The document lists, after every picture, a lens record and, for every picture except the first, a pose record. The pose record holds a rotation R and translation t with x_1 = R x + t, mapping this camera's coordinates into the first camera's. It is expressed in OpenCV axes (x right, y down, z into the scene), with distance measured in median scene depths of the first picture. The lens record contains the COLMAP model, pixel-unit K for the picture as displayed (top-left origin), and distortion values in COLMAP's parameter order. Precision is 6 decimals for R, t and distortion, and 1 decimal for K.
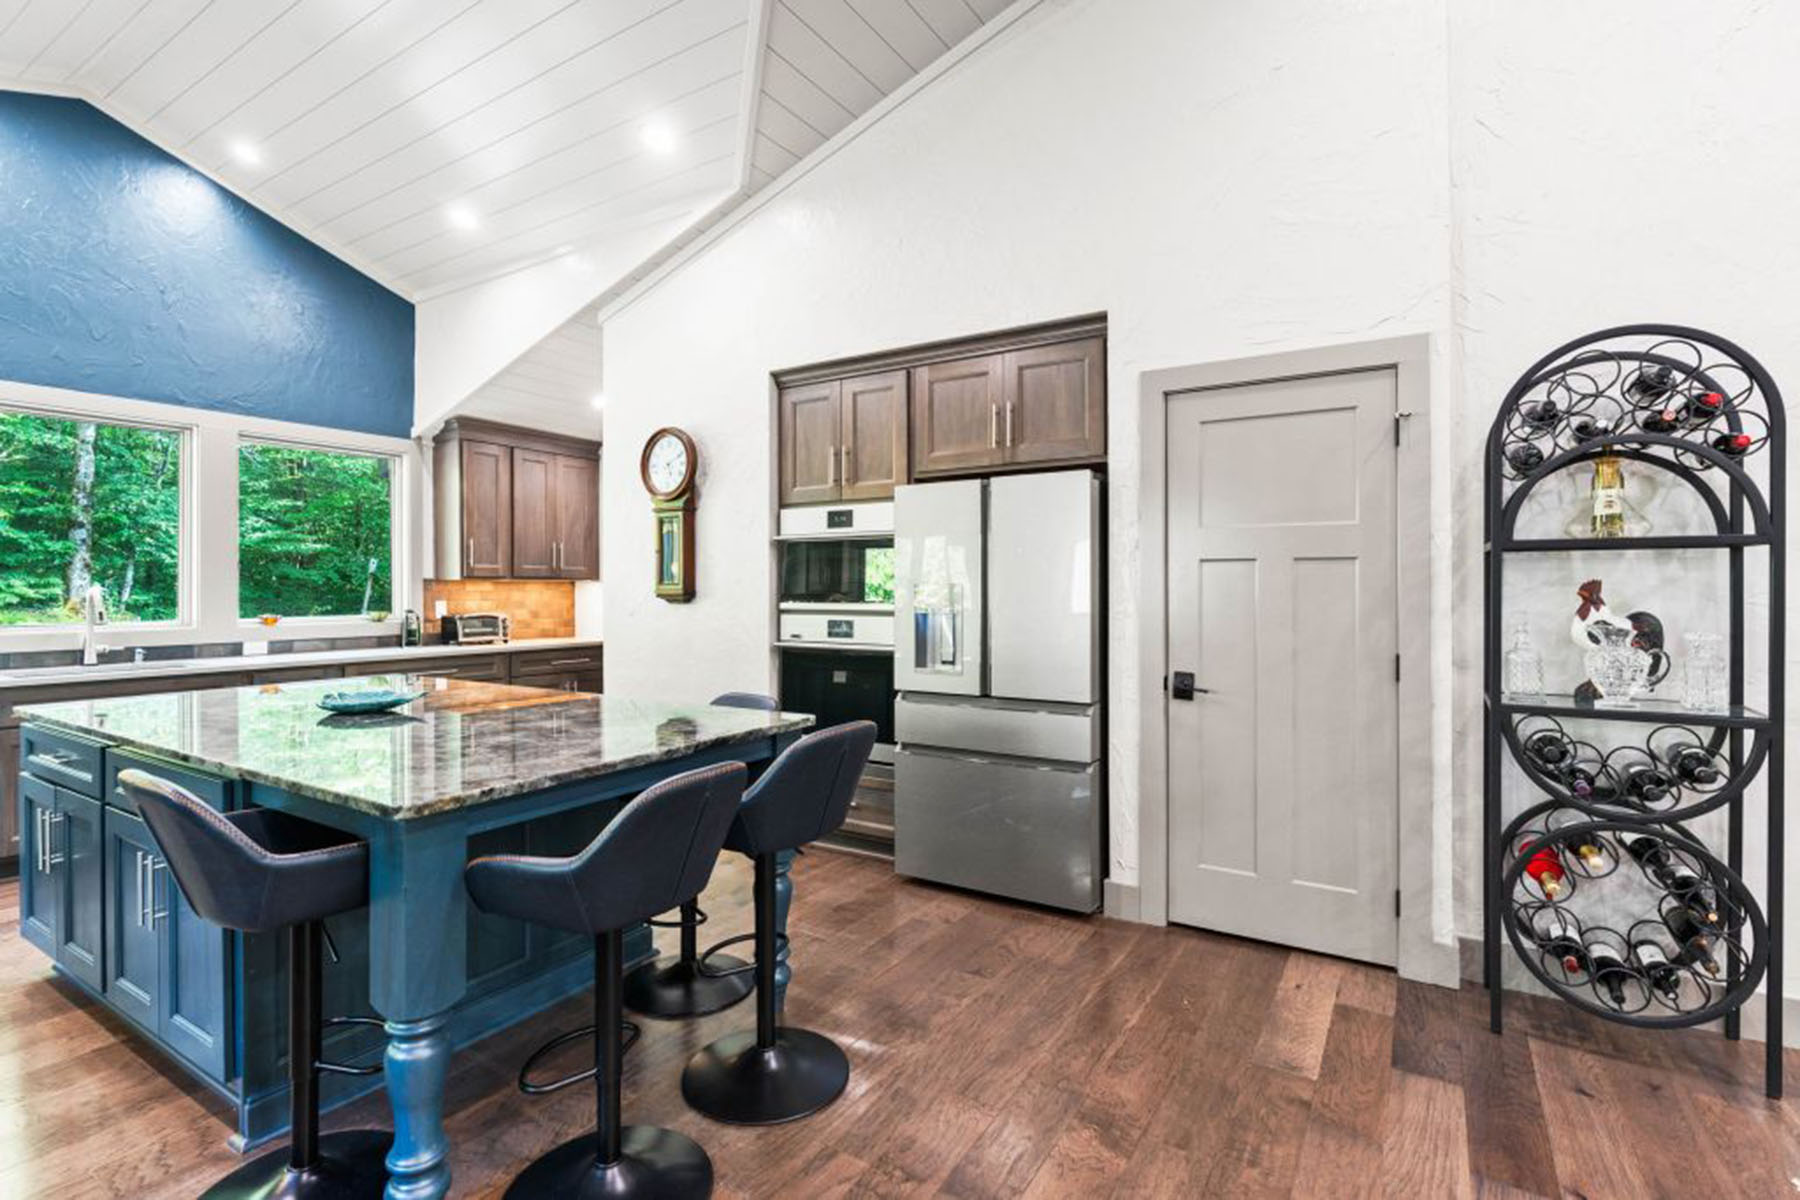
lens RADIAL K [[847.9, 0, 891.4], [0, 847.9, 590.1], [0, 0, 1]] dist [-0.006315, 0.001867]
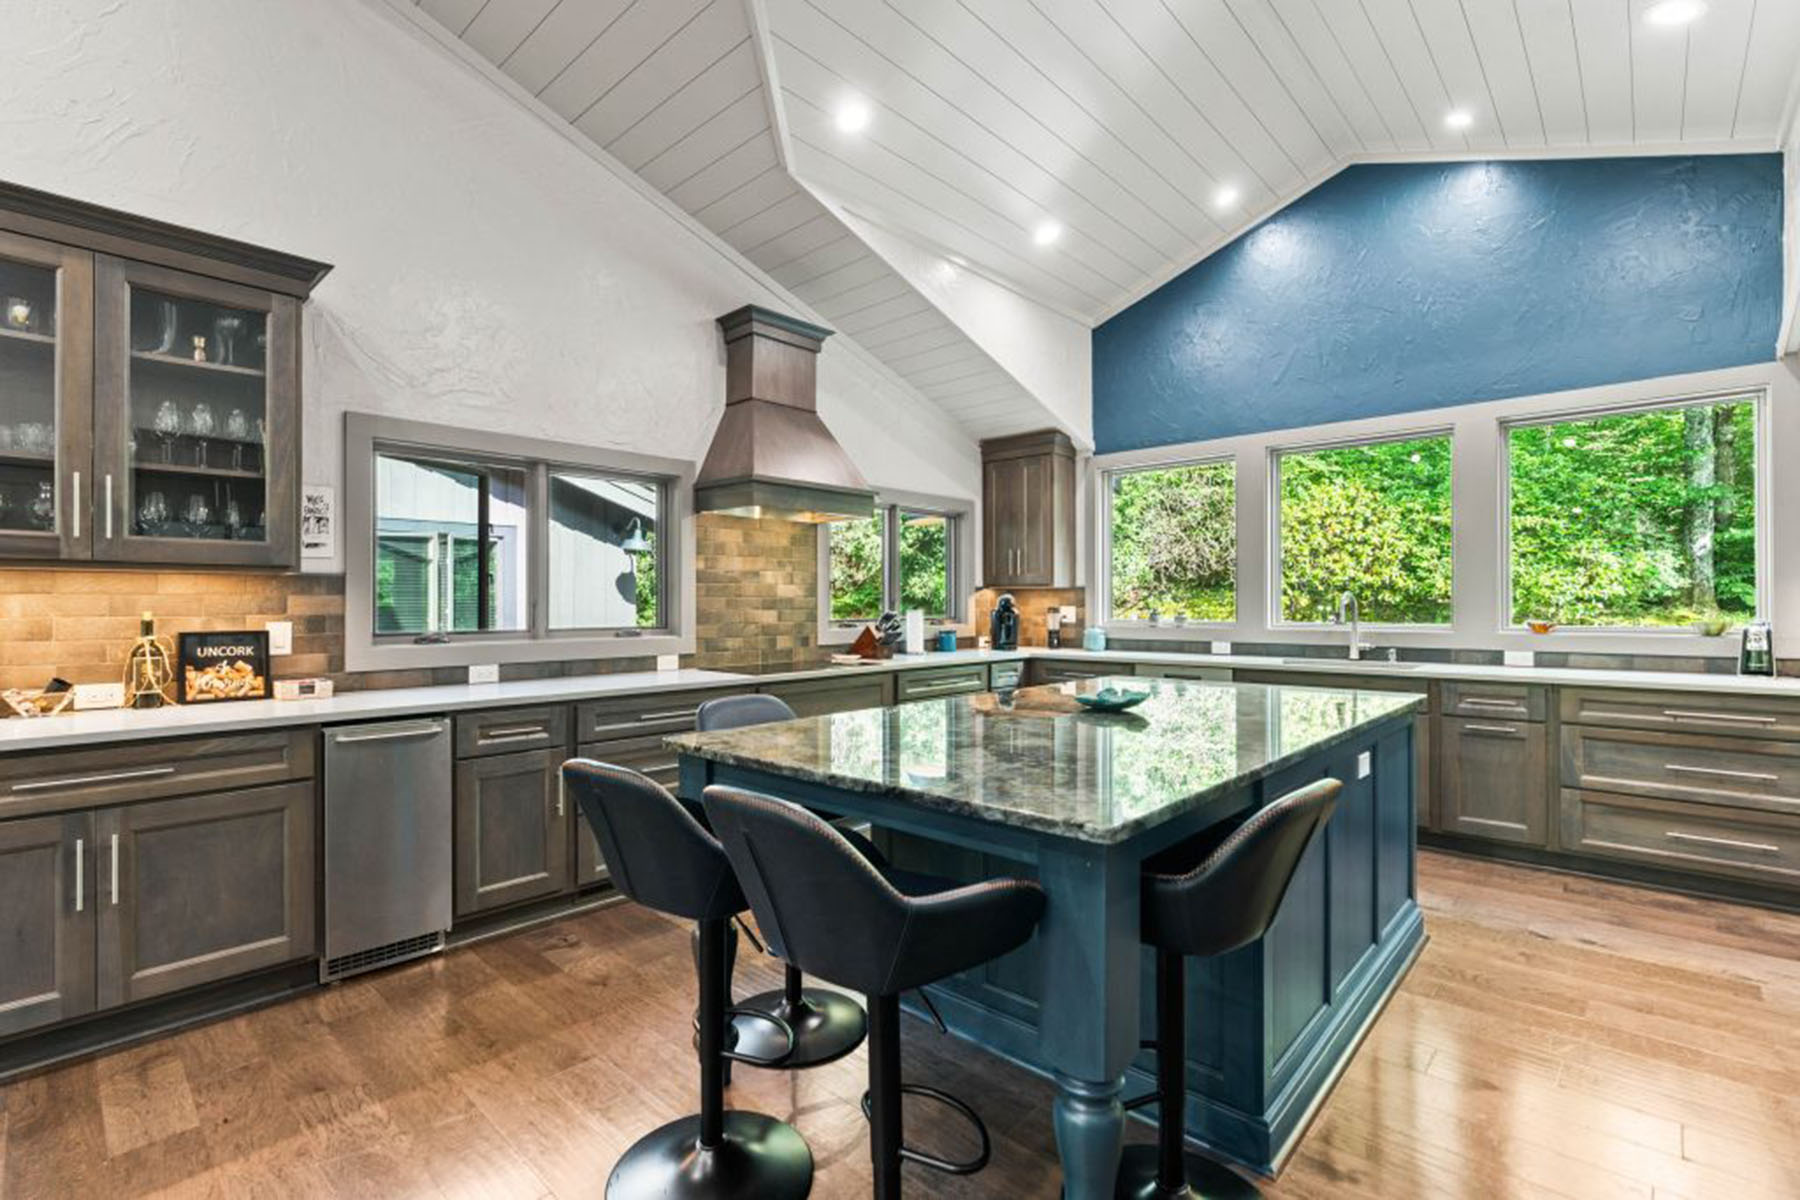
lens RADIAL K [[810.0, 0, 869.0], [0, 810.0, 600.8], [0, 0, 1]] dist [-0.011940, 0.003441]
pose [[-0.204875, -0.001640, -0.978787, 0.068343], [0.002179, 0.999995, -0.002132, 0.002796], [0.978786, -0.002569, -0.204871, 0.162582]]
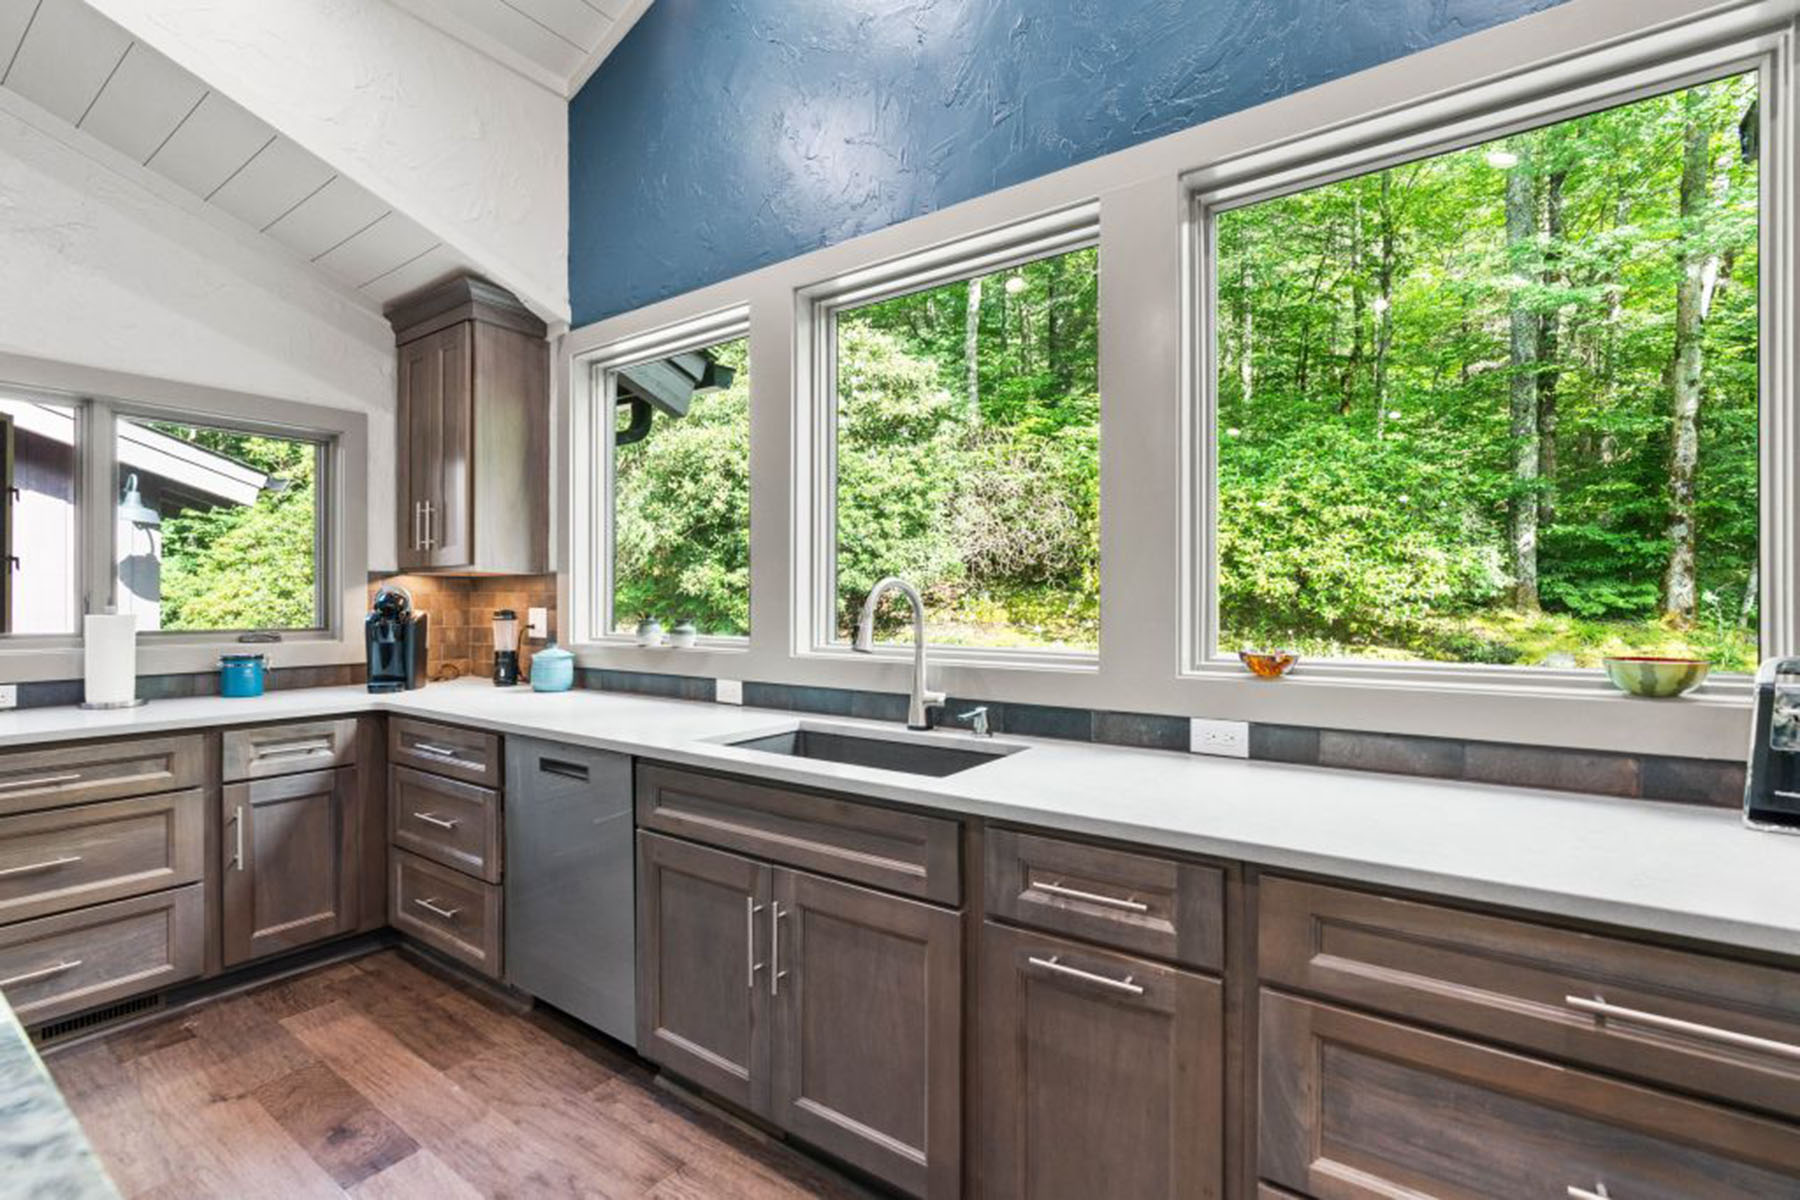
lens RADIAL K [[810.0, 0, 874.1], [0, 810.0, 603.9], [0, 0, 1]] dist [-0.011940, 0.003441]
pose [[-0.073532, 0.003234, -0.997288, -0.124118], [-0.000673, 0.999994, 0.003292, 0.002979], [0.997293, 0.000914, -0.073530, 0.280851]]
